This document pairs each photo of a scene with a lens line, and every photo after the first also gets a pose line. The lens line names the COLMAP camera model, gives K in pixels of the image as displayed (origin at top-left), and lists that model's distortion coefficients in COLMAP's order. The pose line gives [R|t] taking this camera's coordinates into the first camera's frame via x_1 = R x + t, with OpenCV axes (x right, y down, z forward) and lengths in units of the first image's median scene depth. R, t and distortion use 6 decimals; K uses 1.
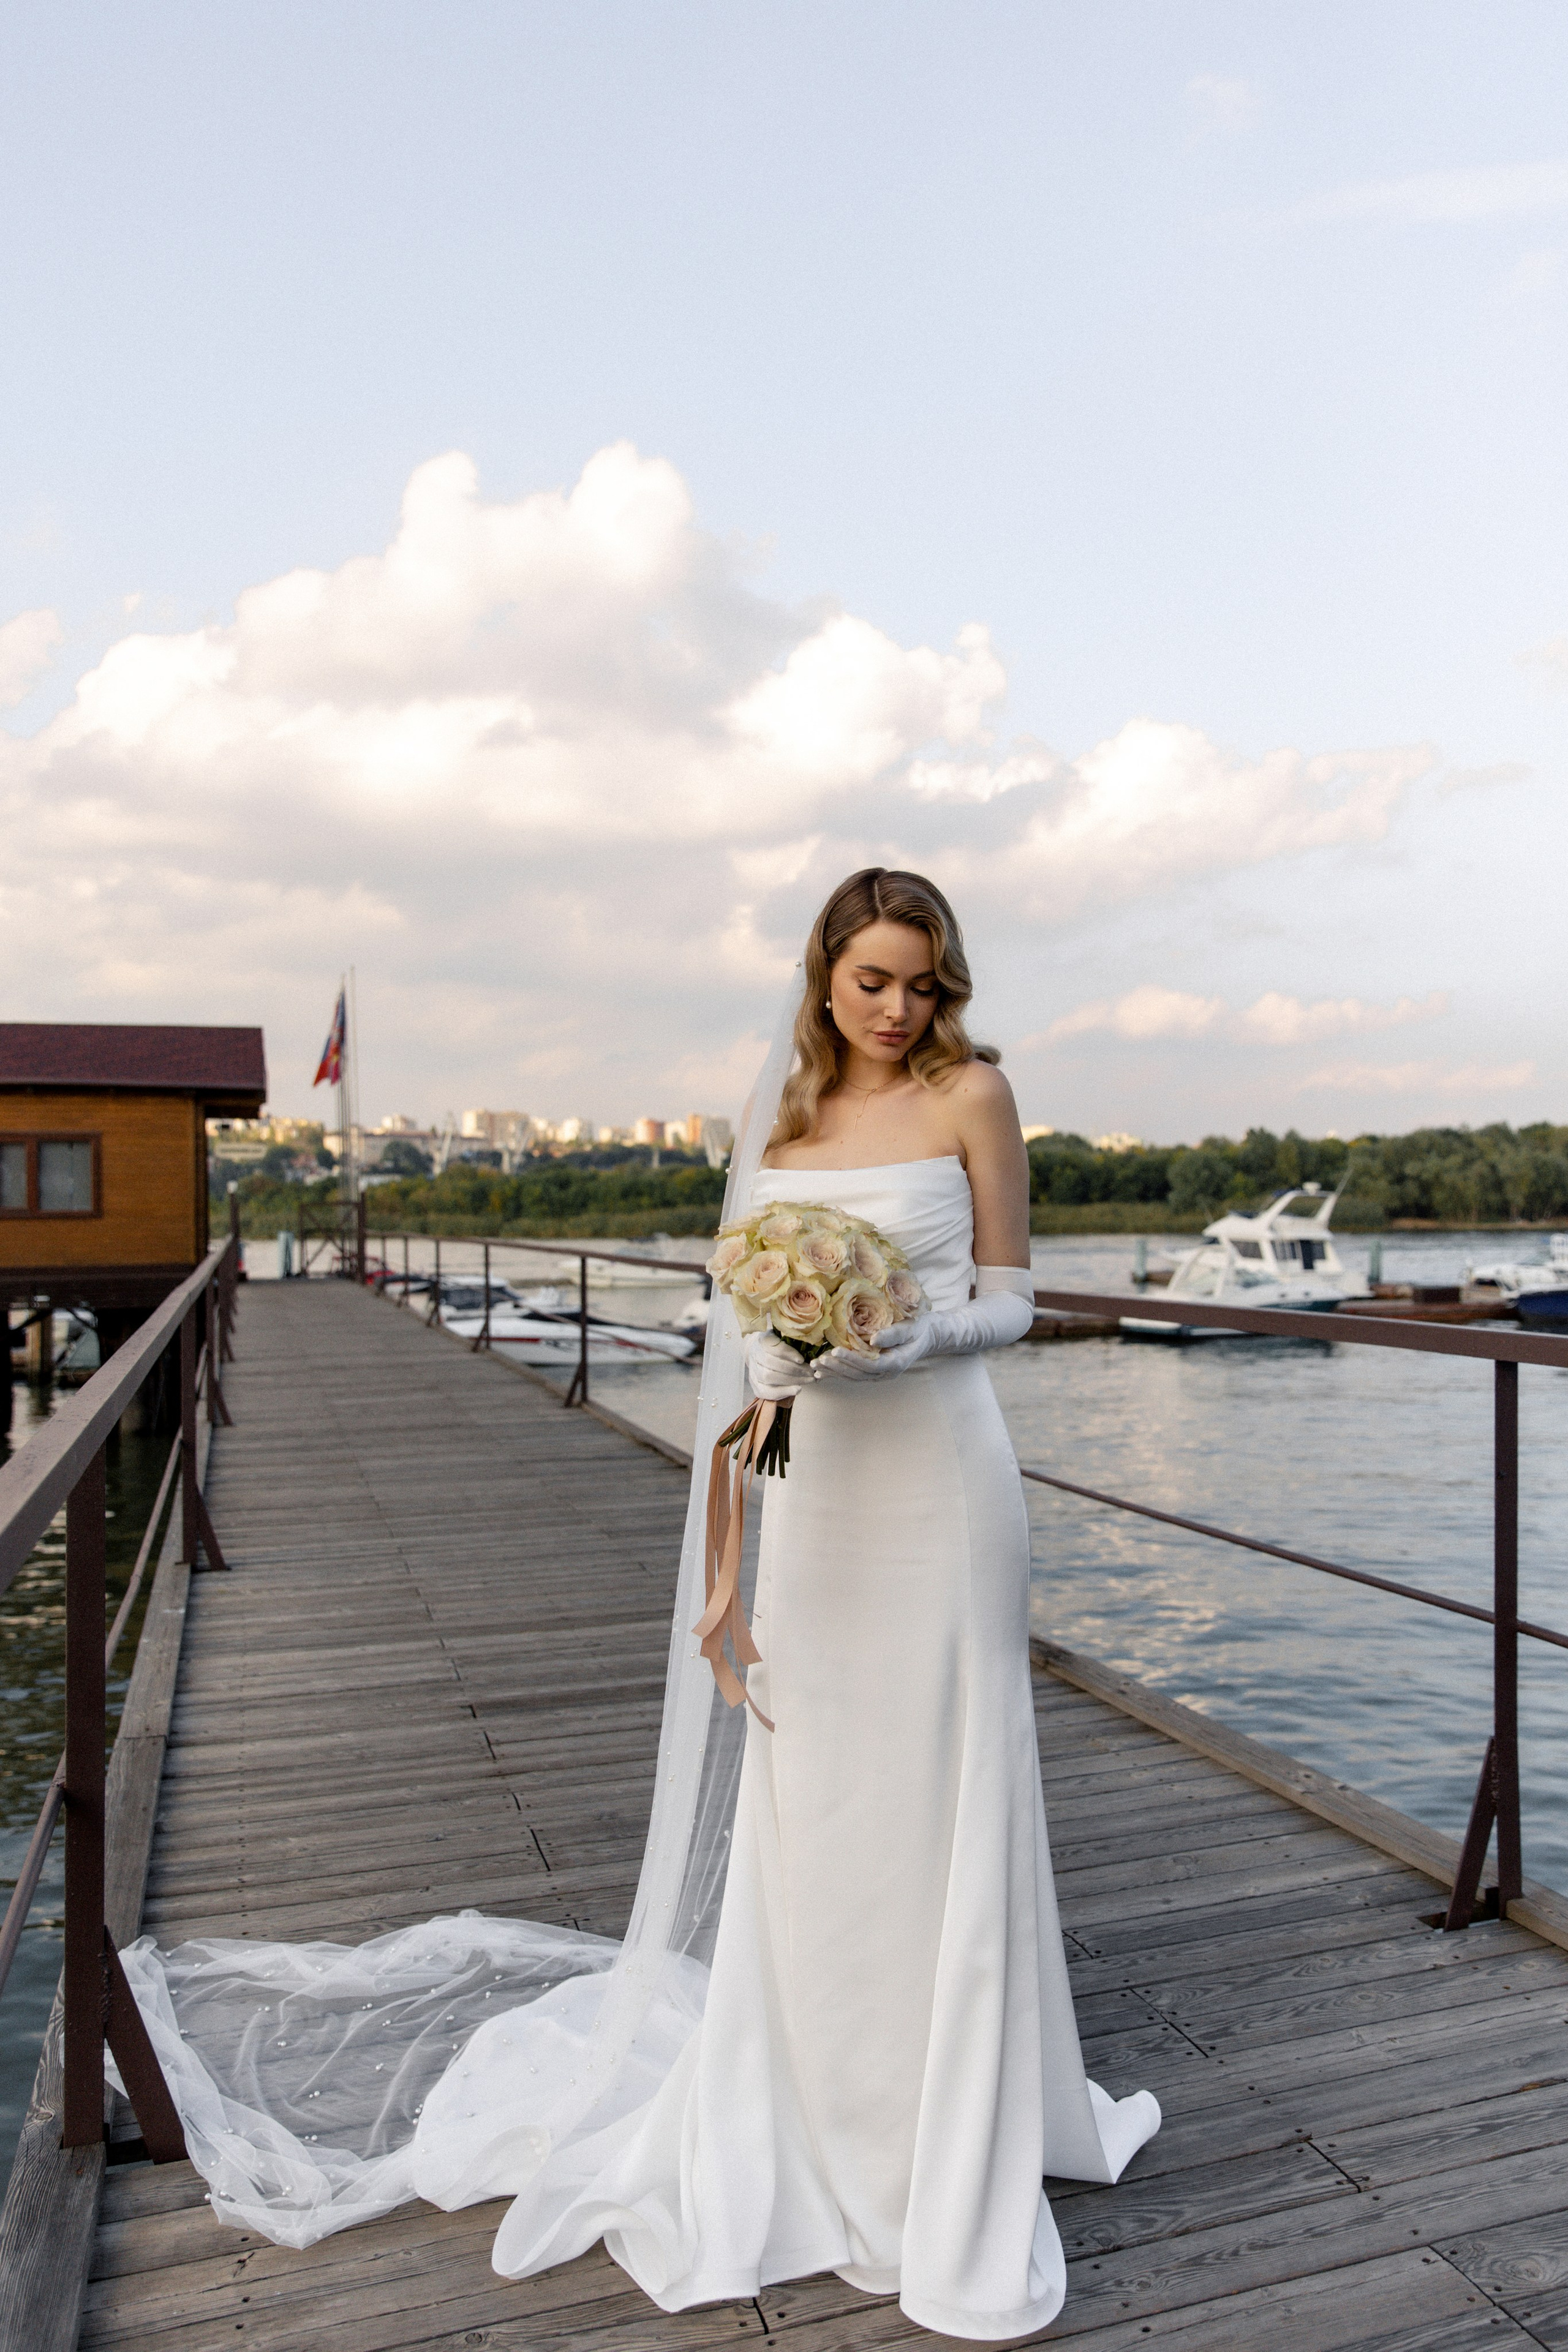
lens RADIAL K [[1616.4, 0, 784.0], [0, 1616.4, 1176.0], [0, 0, 1]] dist [-0.003529, -0.006388]
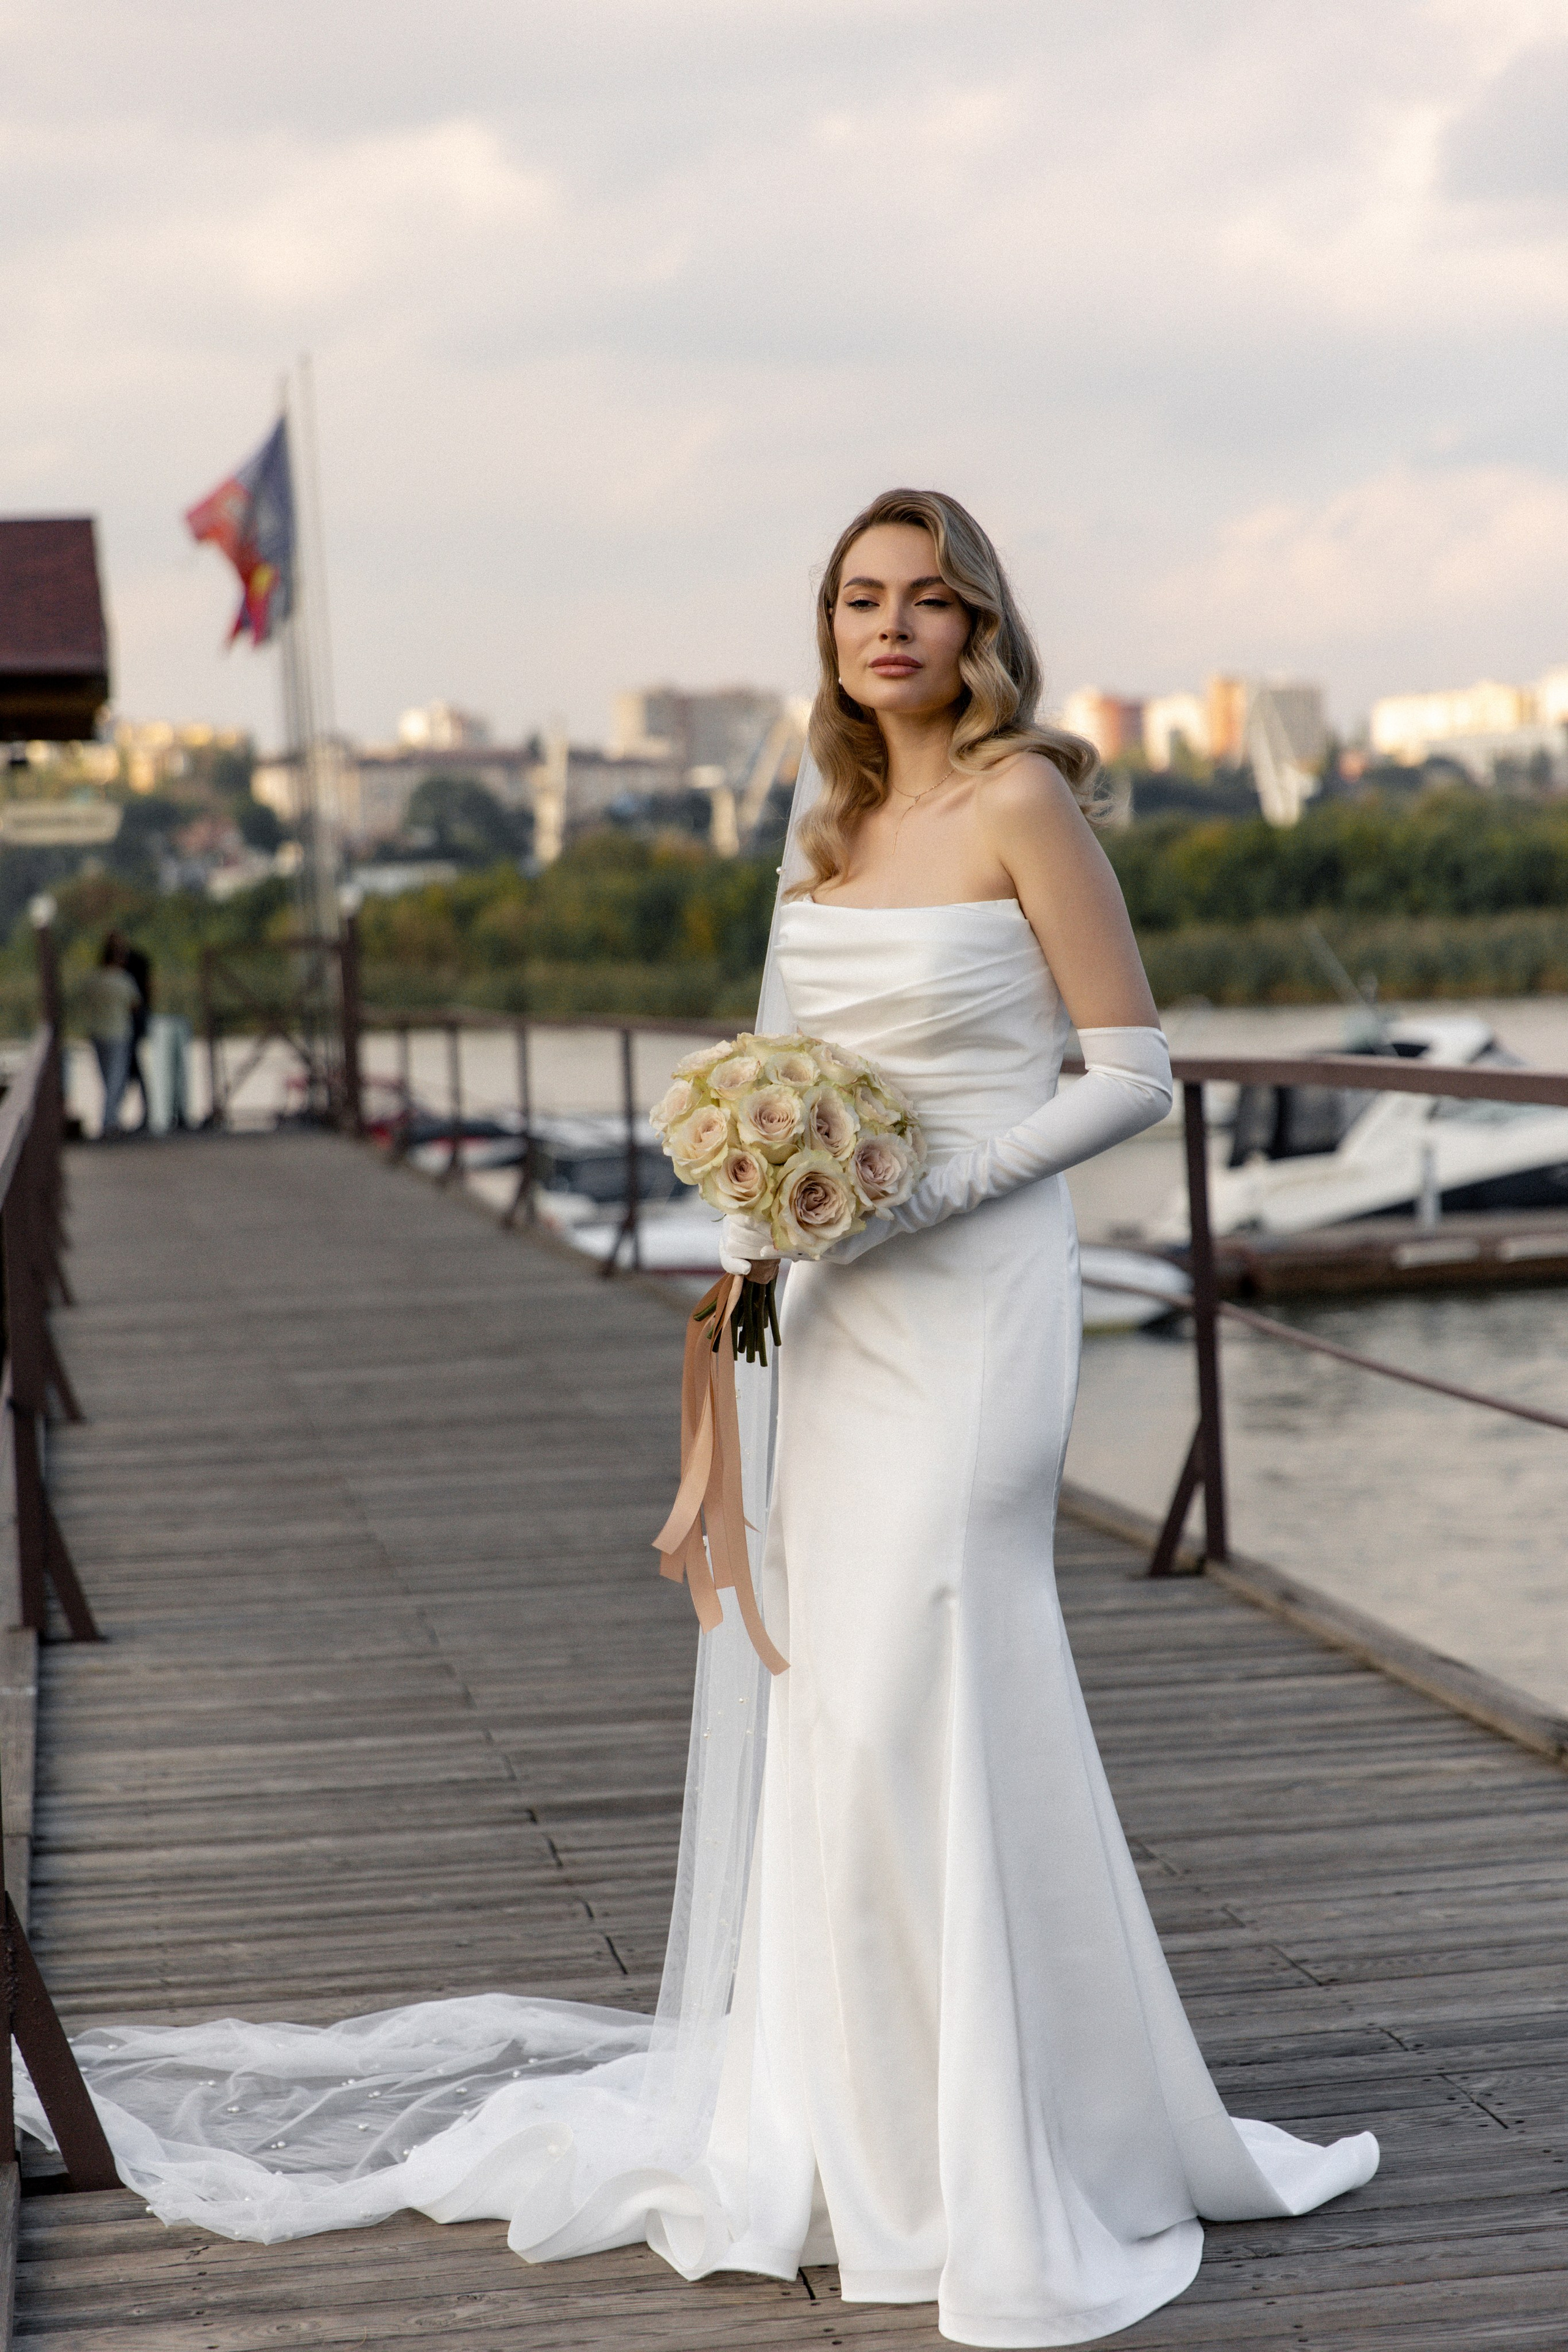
lens RADIAL K [[4598.3, 0, 784.0], [0, 4598.3, 1176.0], [0, 0, 1]] dist [0.006543, 0.147118]
pose [[0.986104, -0.018847, -0.165057, 0.092458], [0.030795, 0.997063, 0.070127, -0.005747], [0.163251, -0.074236, 0.983788, -0.315811]]
